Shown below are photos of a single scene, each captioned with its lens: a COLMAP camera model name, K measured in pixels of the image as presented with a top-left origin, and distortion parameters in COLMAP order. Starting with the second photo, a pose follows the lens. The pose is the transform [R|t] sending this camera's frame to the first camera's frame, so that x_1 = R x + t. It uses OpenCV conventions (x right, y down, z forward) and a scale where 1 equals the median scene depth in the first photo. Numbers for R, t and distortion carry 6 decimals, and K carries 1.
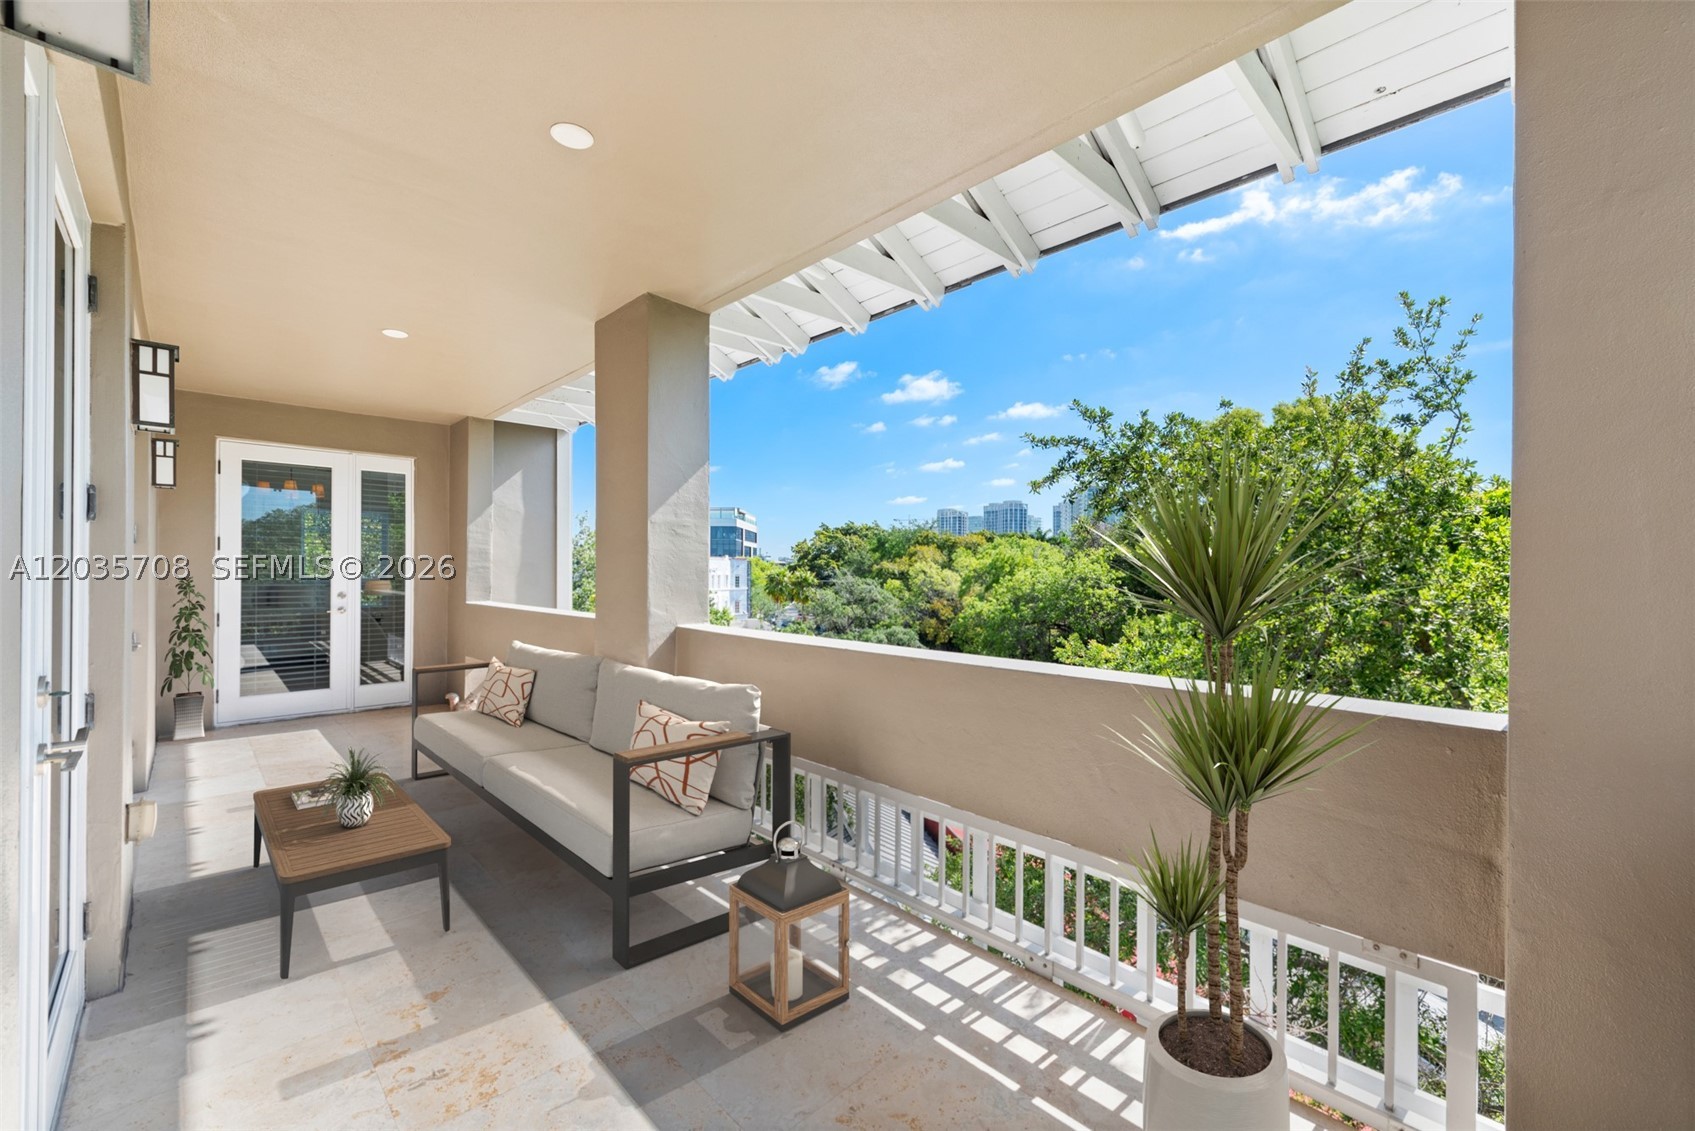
lens RADIAL K [[663.8, 0, 848.9], [0, 663.8, 572.7], [0, 0, 1]] dist [0.005697, -0.000548]
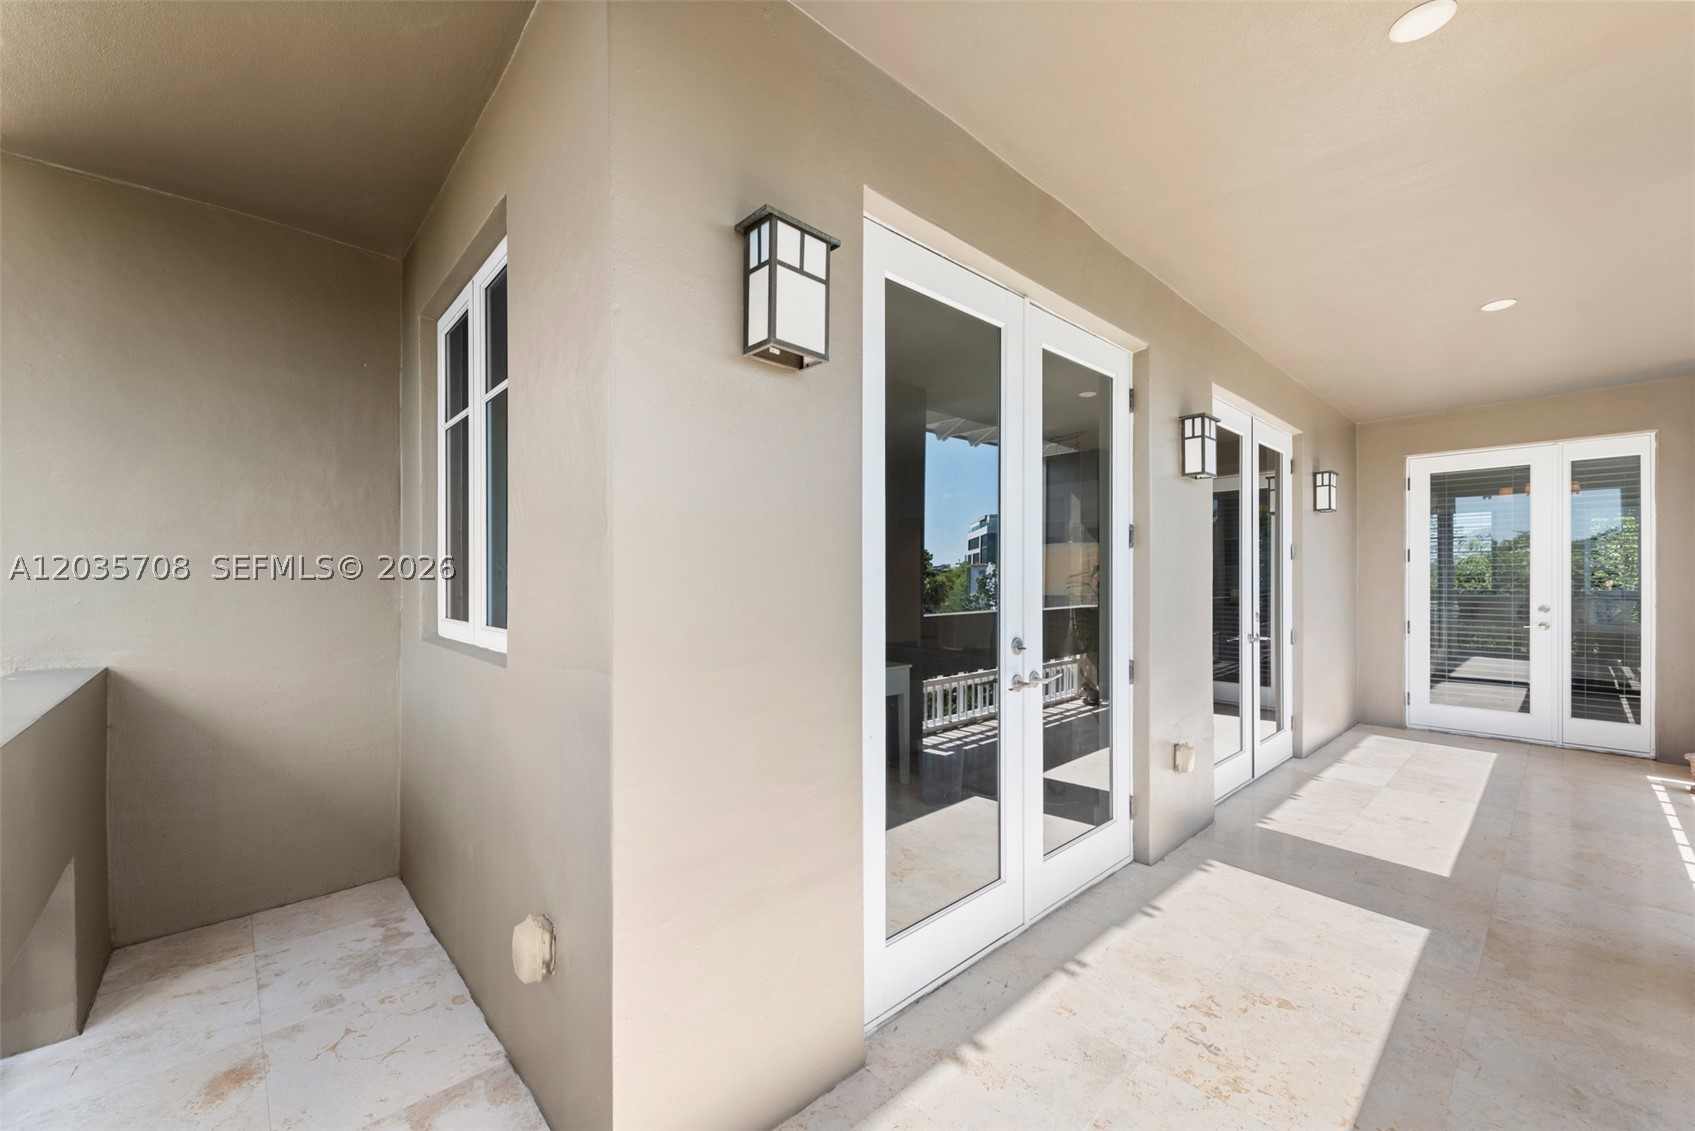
lens RADIAL K [[671.3, 0, 855.5], [0, 671.3, 577.1], [0, 0, 1]] dist [-0.002079, -0.000262]
pose [[-0.018814, -0.010015, -0.999773, 0.142113], [-0.000824, 0.999950, -0.010001, 0.001975], [0.999823, 0.000635, -0.018821, 0.132839]]
